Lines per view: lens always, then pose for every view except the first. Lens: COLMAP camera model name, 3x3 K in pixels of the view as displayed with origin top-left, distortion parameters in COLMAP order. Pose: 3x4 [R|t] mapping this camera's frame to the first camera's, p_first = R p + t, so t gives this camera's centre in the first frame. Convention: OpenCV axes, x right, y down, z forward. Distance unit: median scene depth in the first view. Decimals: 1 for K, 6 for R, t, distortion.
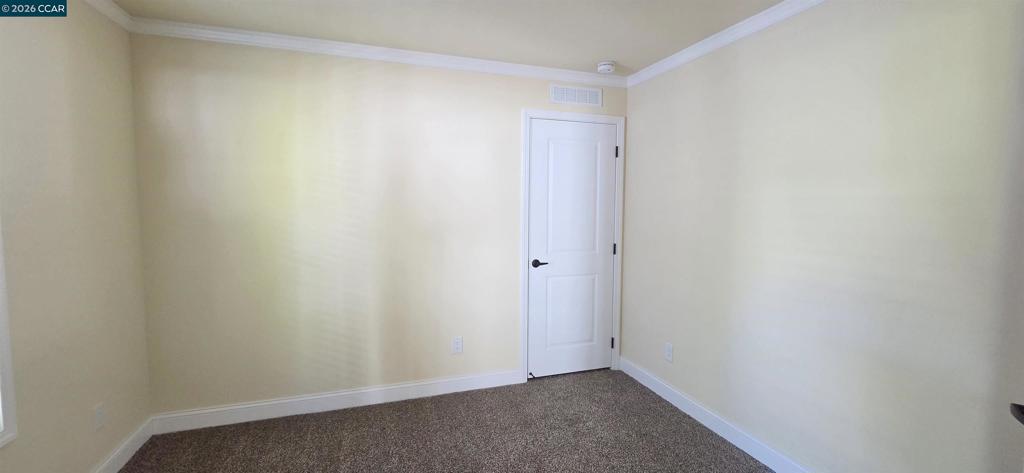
lens RADIAL K [[422.1, 0, 517.7], [0, 422.1, 232.5], [0, 0, 1]] dist [-0.001571, -0.000149]
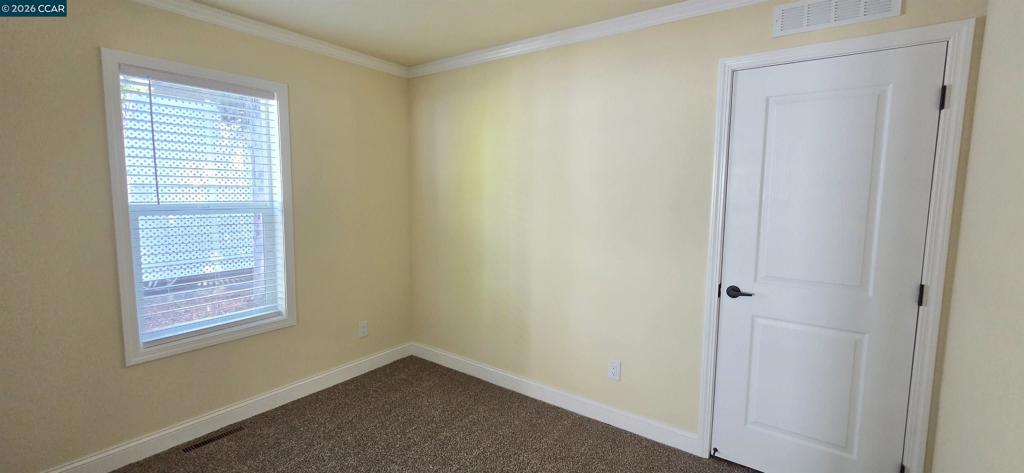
lens RADIAL K [[422.1, 0, 517.7], [0, 422.1, 232.5], [0, 0, 1]] dist [-0.001571, -0.000149]
pose [[0.570111, 0.082538, -0.817411, 0.382205], [-0.063866, 0.996382, 0.056066, -0.034587], [0.819082, 0.020241, 0.573319, 0.341886]]
